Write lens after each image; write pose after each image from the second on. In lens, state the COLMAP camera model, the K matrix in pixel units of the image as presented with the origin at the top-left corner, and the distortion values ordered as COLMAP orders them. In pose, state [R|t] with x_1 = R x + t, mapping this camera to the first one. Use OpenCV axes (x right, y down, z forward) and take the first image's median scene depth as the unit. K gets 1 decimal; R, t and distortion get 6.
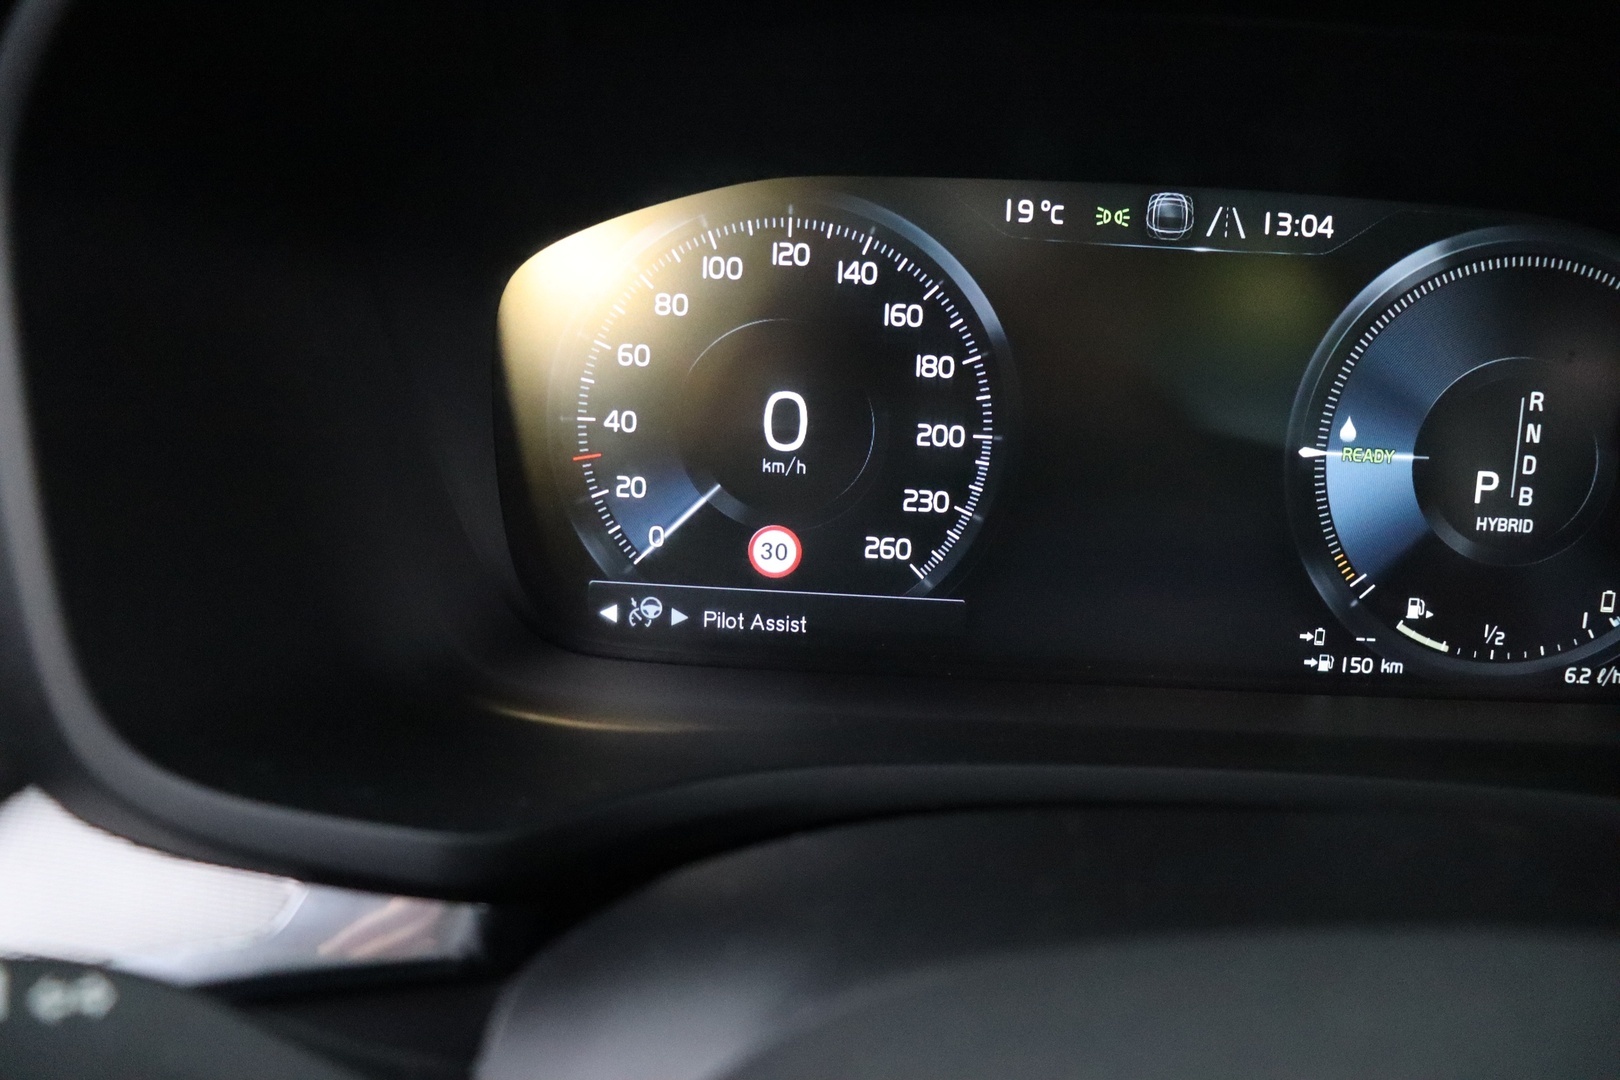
lens RADIAL K [[1361.7, 0, 801.2], [0, 1361.7, 532.6], [0, 0, 1]] dist [-0.182472, 0.146003]
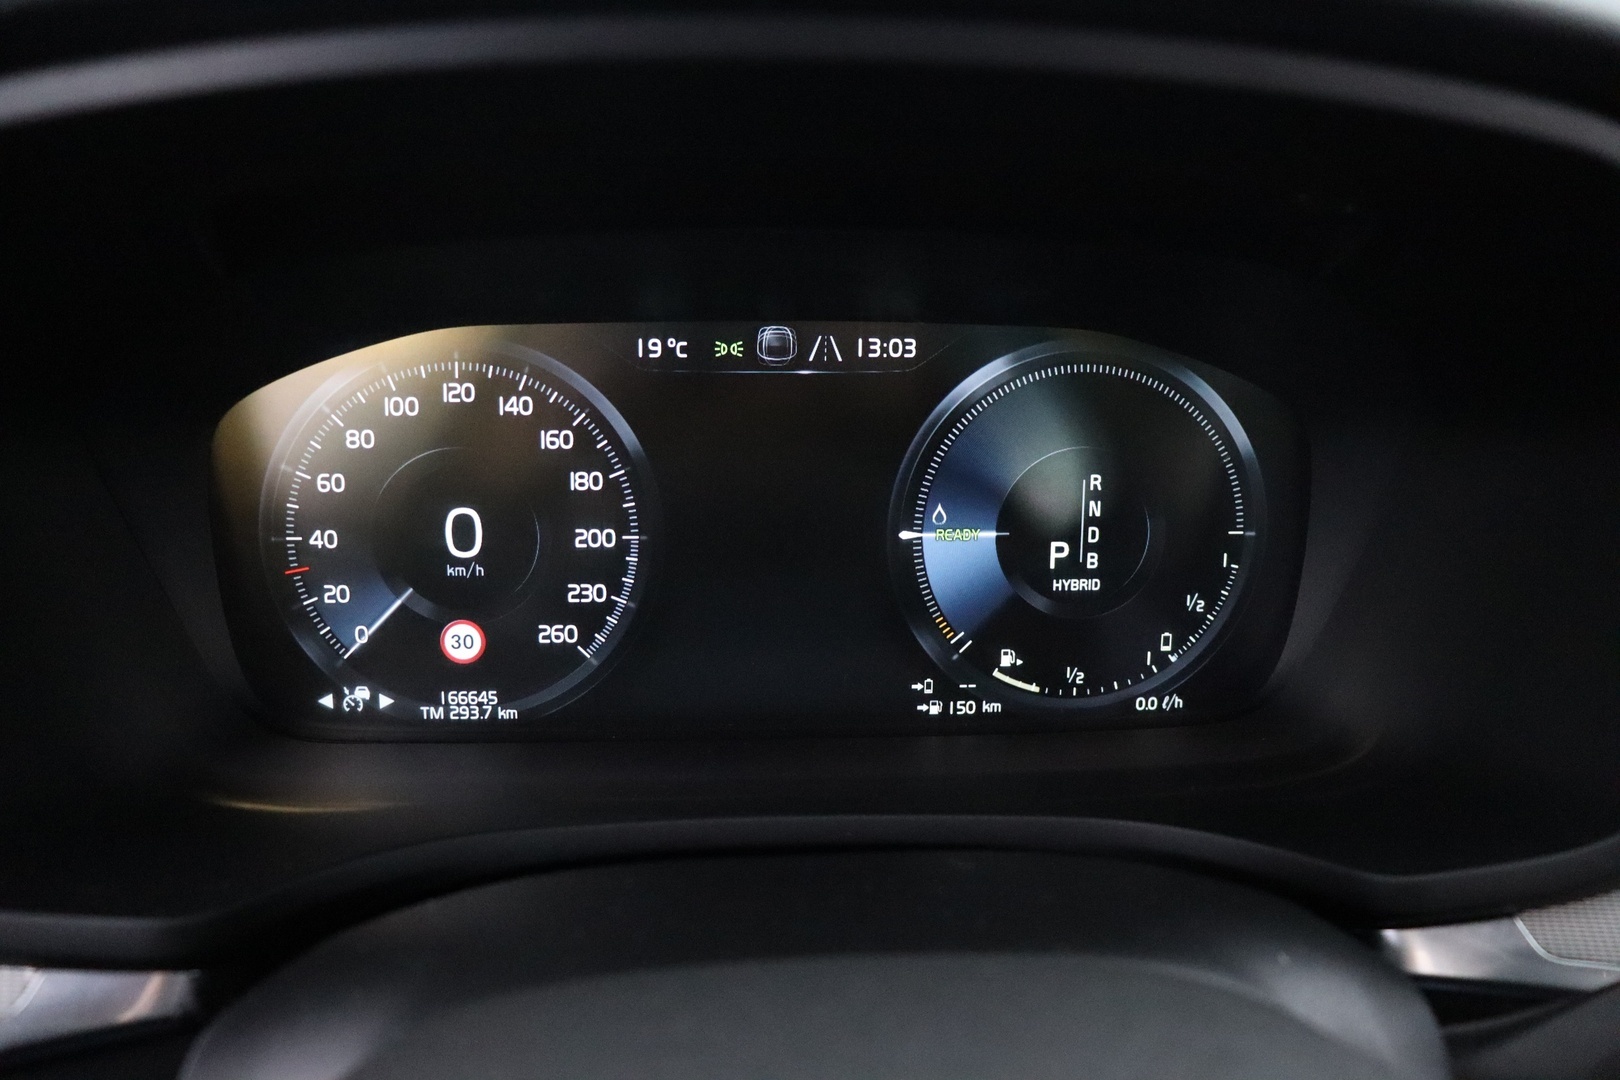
lens RADIAL K [[1361.7, 0, 803.1], [0, 1361.7, 539.3], [0, 0, 1]] dist [-0.182472, 0.146003]
pose [[0.989206, -0.052546, 0.136782, 0.120478], [0.051458, 0.998609, 0.011484, -0.074919], [-0.137195, -0.004321, 0.990535, -0.199252]]
